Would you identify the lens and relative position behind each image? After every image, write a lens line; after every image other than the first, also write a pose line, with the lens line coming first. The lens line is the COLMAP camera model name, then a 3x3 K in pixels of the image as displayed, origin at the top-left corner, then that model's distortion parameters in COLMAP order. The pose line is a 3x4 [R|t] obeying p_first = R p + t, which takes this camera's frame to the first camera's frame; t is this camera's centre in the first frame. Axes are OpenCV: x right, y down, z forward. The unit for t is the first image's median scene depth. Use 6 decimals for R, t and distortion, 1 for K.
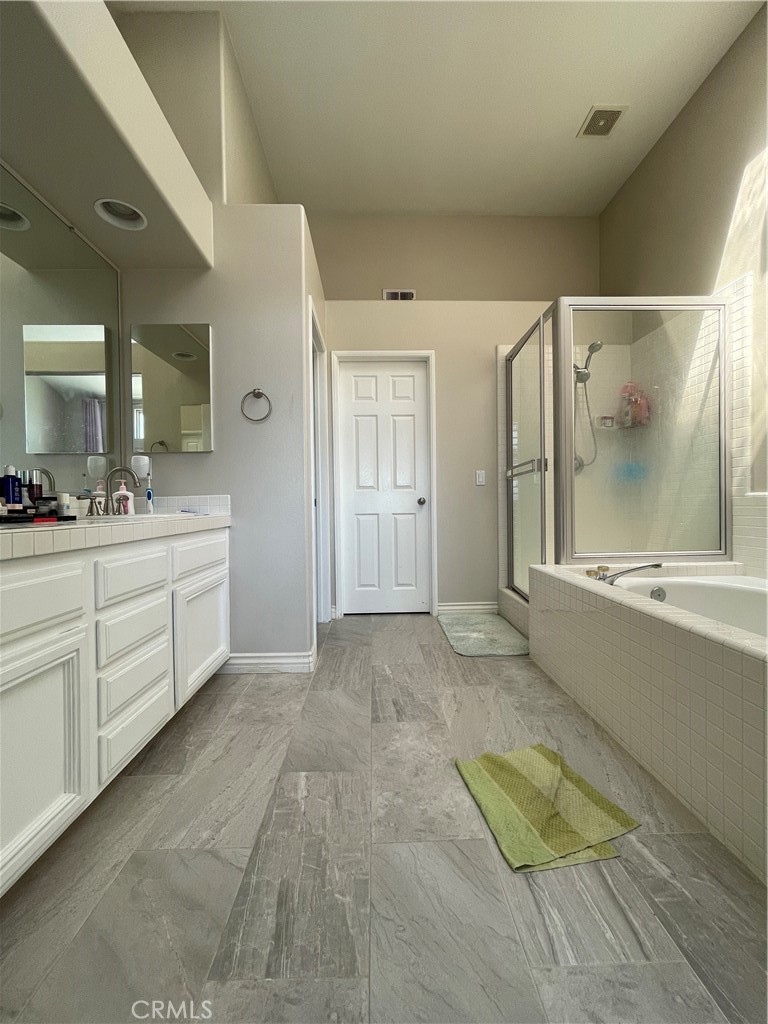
lens RADIAL K [[413.7, 0, 384.0], [0, 413.7, 512.0], [0, 0, 1]] dist [-0.001640, 0.000002]
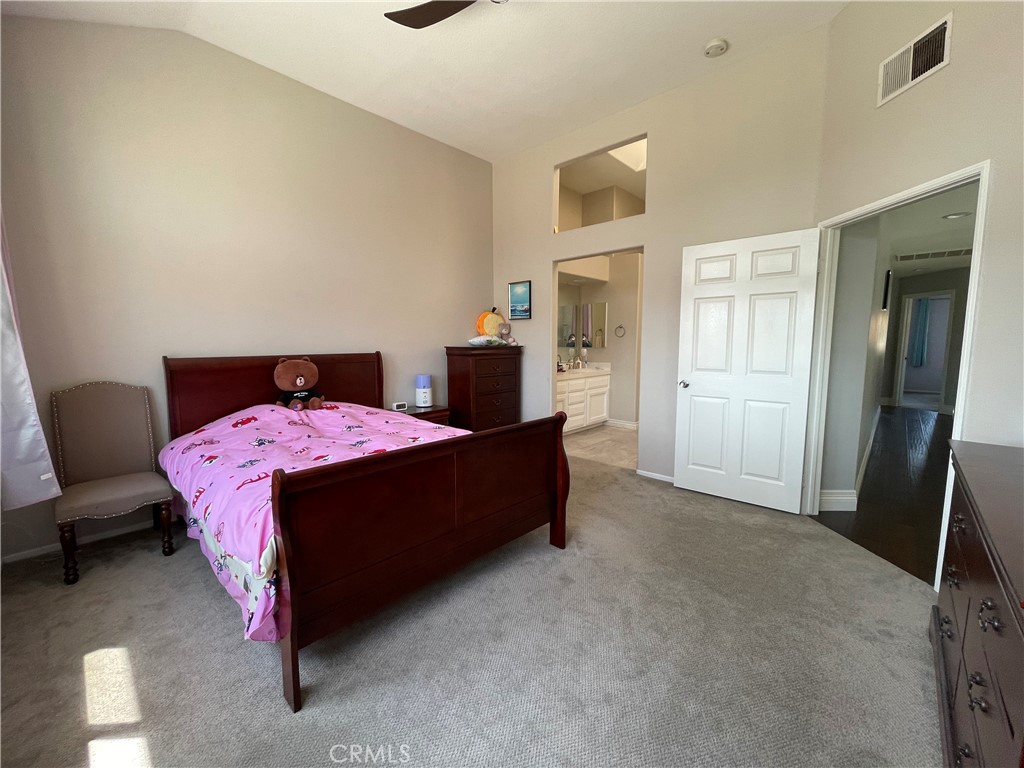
lens RADIAL K [[413.7, 0, 512.0], [0, 413.7, 384.0], [0, 0, 1]] dist [-0.001640, 0.000002]
pose [[0.713231, 0.088026, -0.695380, 1.188033], [-0.016951, 0.993959, 0.108437, -0.203591], [0.700724, -0.065553, 0.710414, -1.569960]]
